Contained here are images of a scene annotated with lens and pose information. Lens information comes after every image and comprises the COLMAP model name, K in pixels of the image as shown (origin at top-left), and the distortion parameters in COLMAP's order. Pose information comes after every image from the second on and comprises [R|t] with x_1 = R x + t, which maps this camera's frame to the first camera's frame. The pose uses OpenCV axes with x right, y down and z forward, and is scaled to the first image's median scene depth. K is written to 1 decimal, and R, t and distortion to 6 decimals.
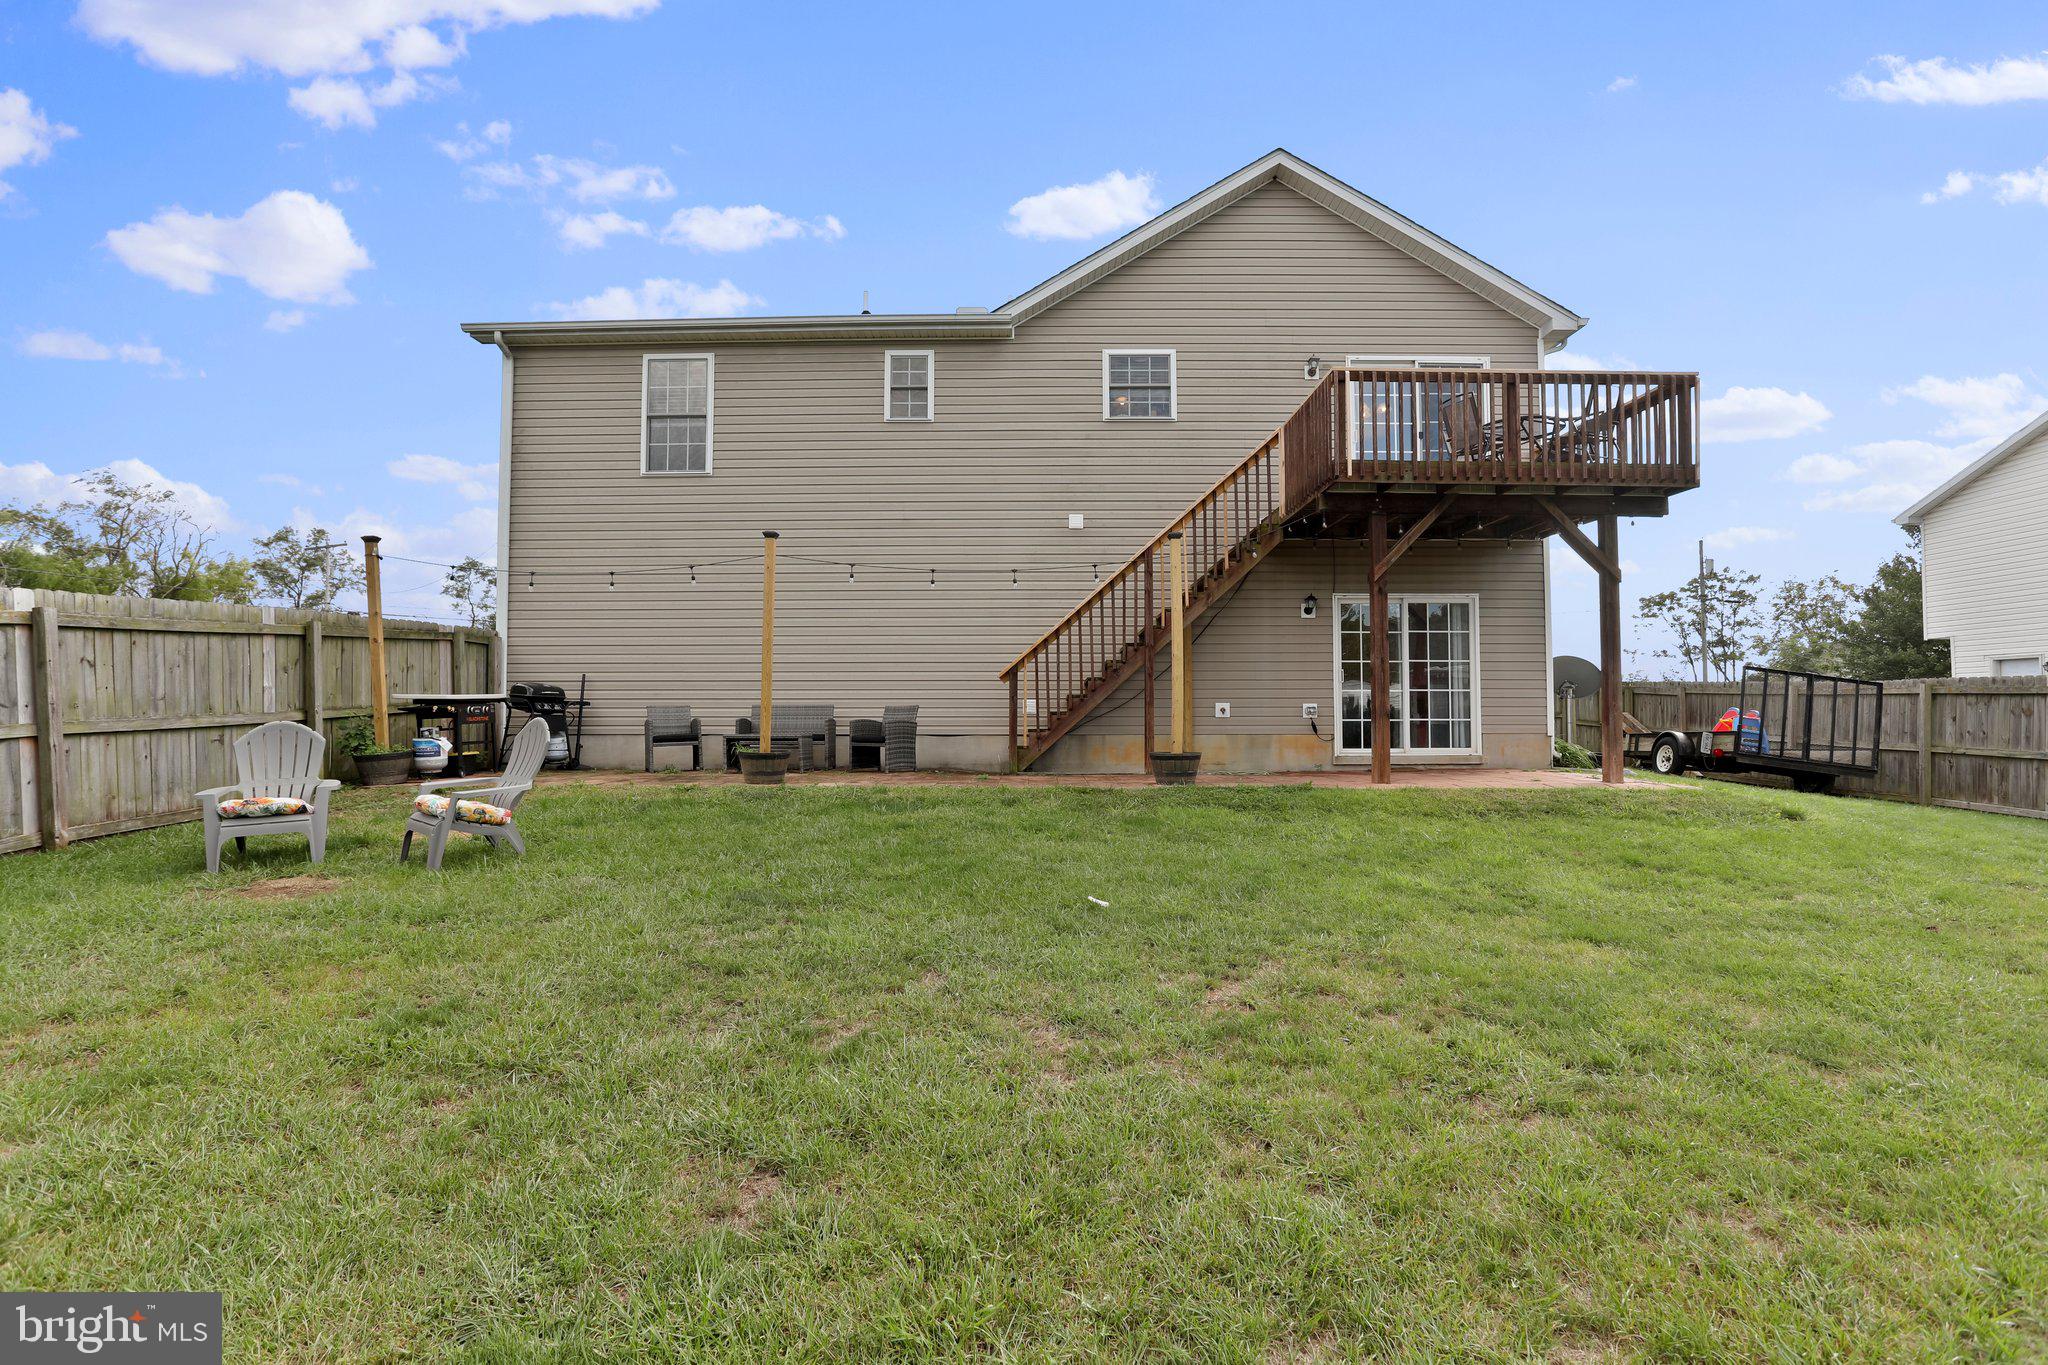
lens RADIAL K [[987.2, 0, 1027.4], [0, 987.2, 693.9], [0, 0, 1]] dist [-0.015481, 0.001646]
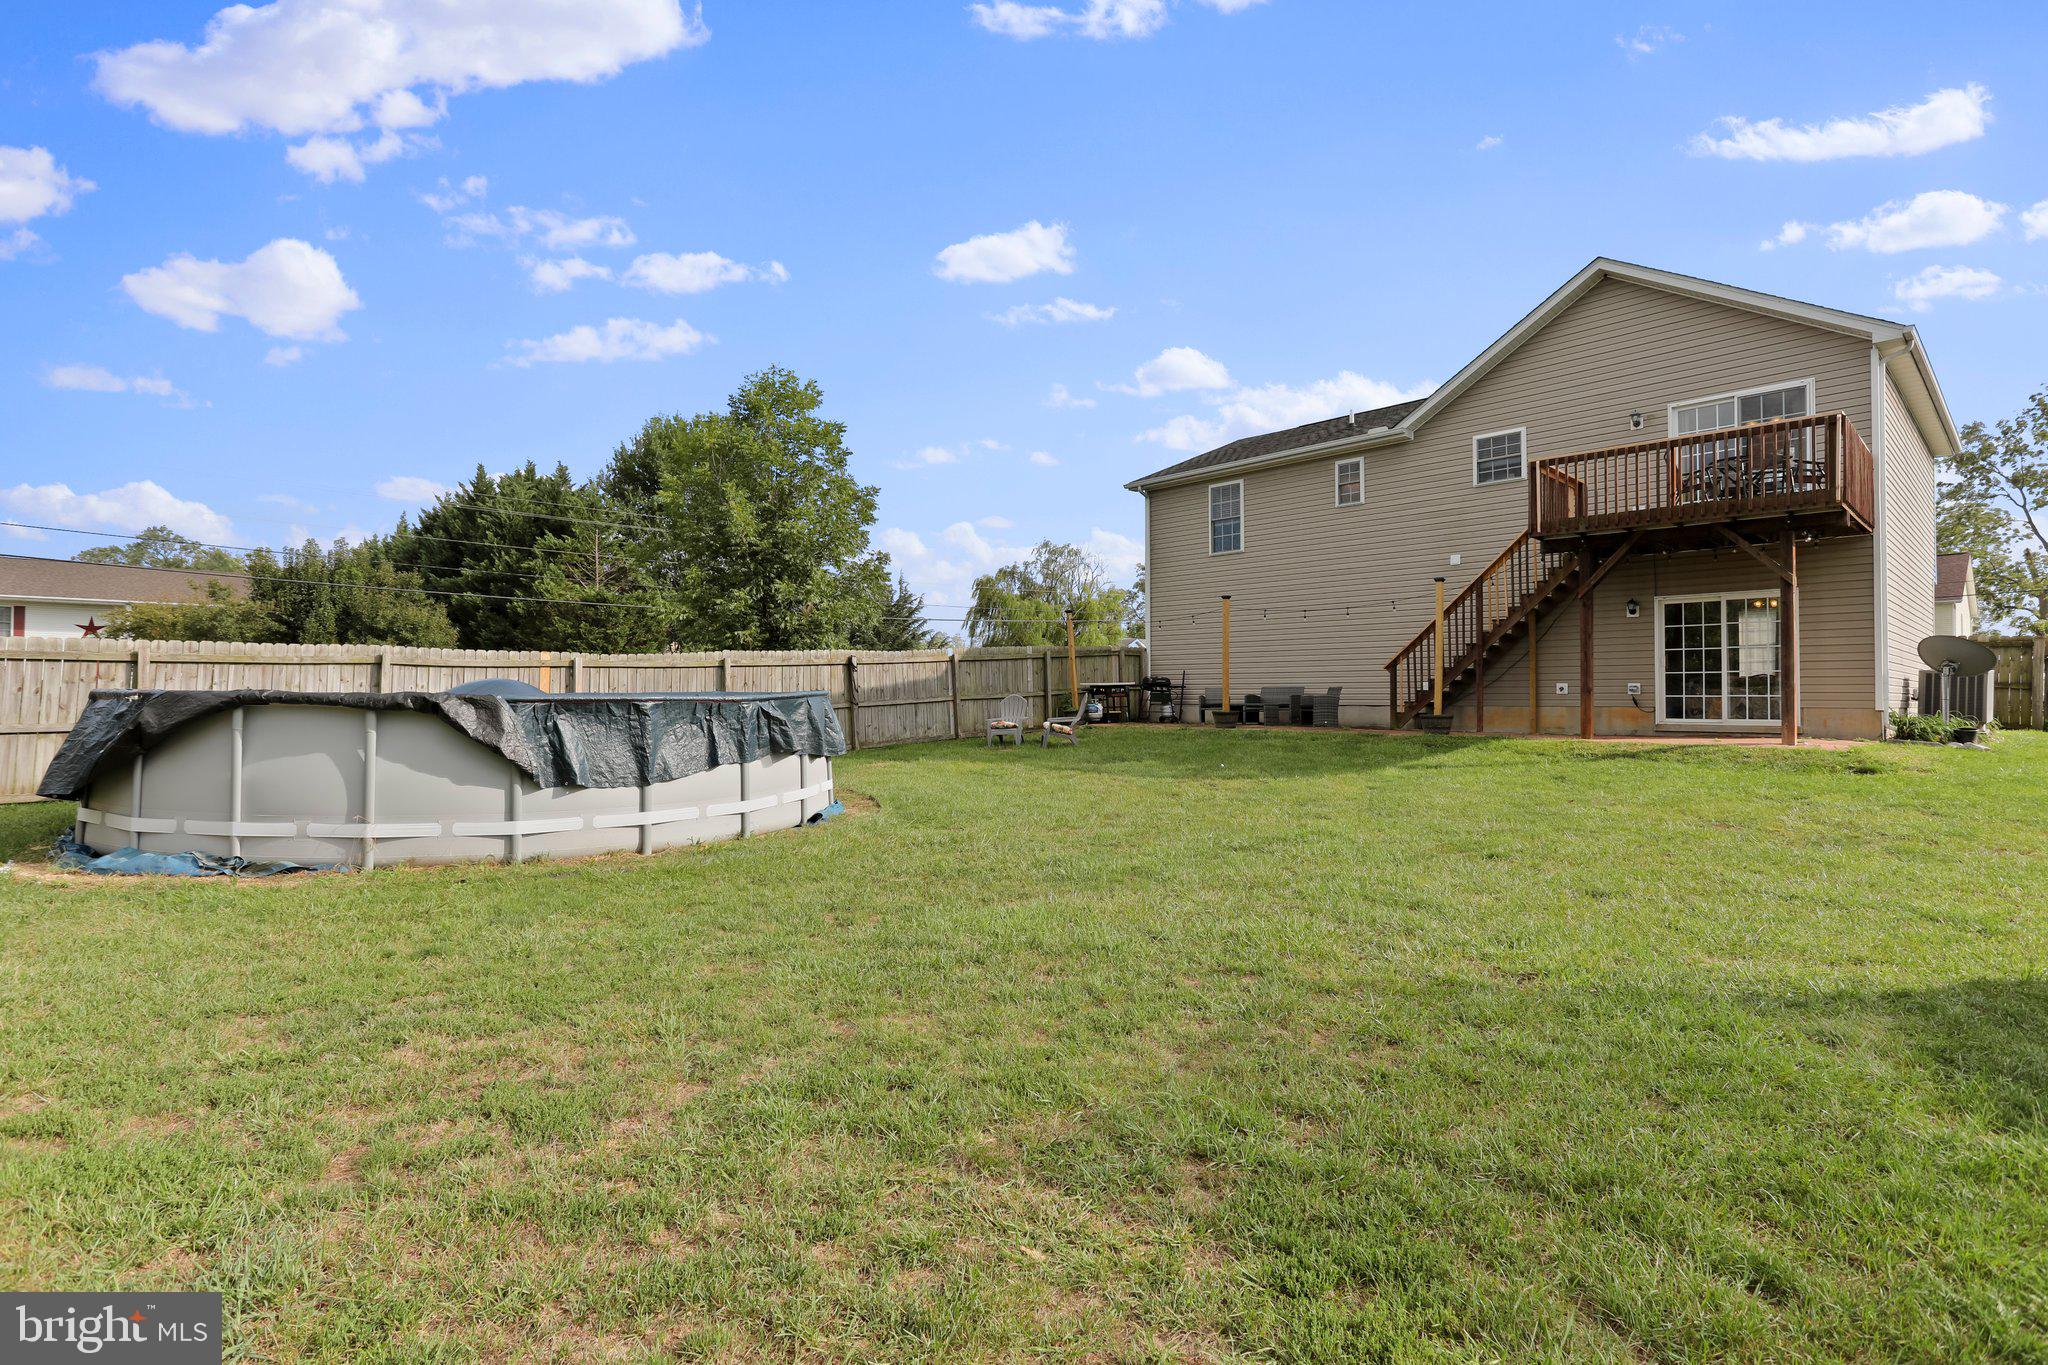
lens RADIAL K [[987.2, 0, 1022.5], [0, 987.2, 684.3], [0, 0, 1]] dist [-0.015481, 0.001646]
pose [[0.690209, -0.007885, -0.723567, 0.701172], [0.014609, 0.999889, 0.003039, -0.005020], [0.723463, -0.012668, 0.690247, -0.491742]]
